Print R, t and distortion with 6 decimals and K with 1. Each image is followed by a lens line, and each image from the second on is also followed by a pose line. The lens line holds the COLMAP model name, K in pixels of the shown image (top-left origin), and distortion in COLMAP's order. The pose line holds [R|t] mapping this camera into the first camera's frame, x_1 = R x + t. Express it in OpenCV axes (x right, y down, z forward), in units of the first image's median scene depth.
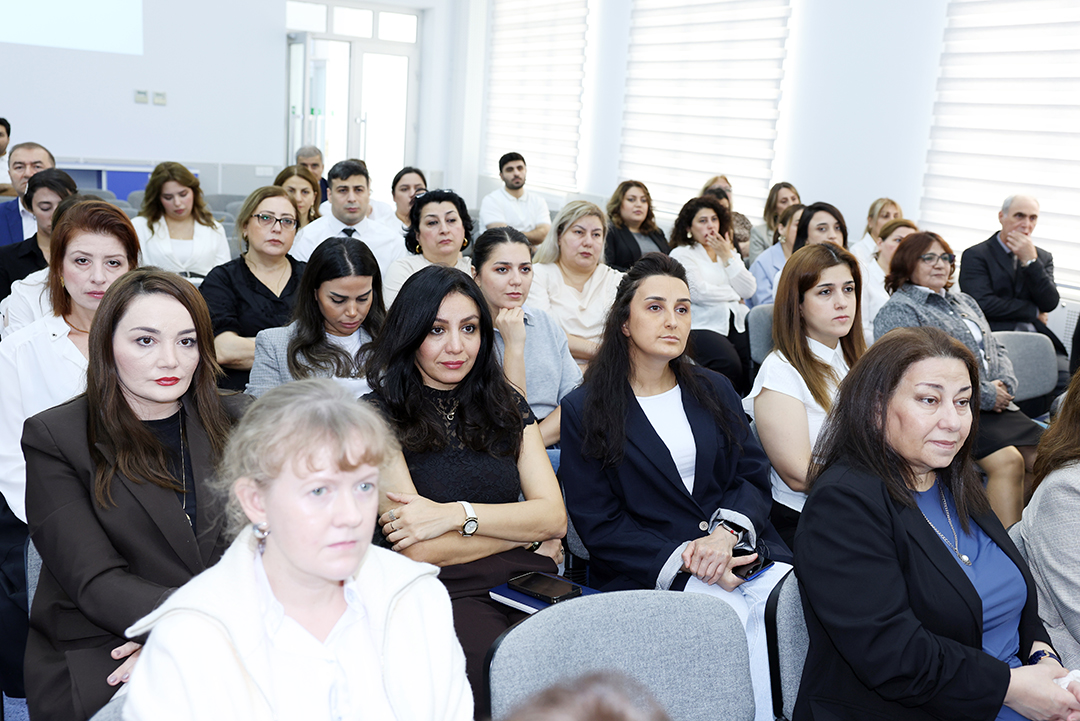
lens RADIAL K [[1084.9, 0, 539.6], [0, 1084.9, 313.4], [0, 0, 1]] dist [0.001761, 0.001060]
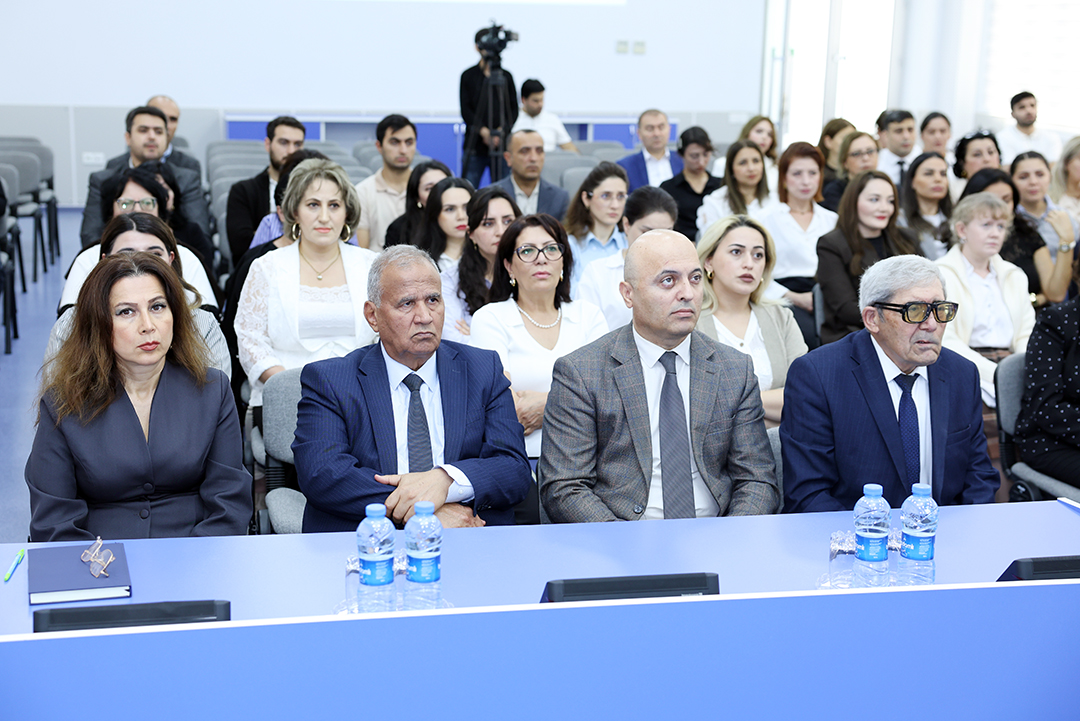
lens RADIAL K [[1673.8, 0, 511.4], [0, 1673.8, 362.3], [0, 0, 1]] dist [0.104991, -0.022181]
pose [[0.955088, 0.009582, -0.296168, -0.012581], [-0.004284, 0.999819, 0.018533, 0.083039], [0.296292, -0.016432, 0.954956, -0.695320]]
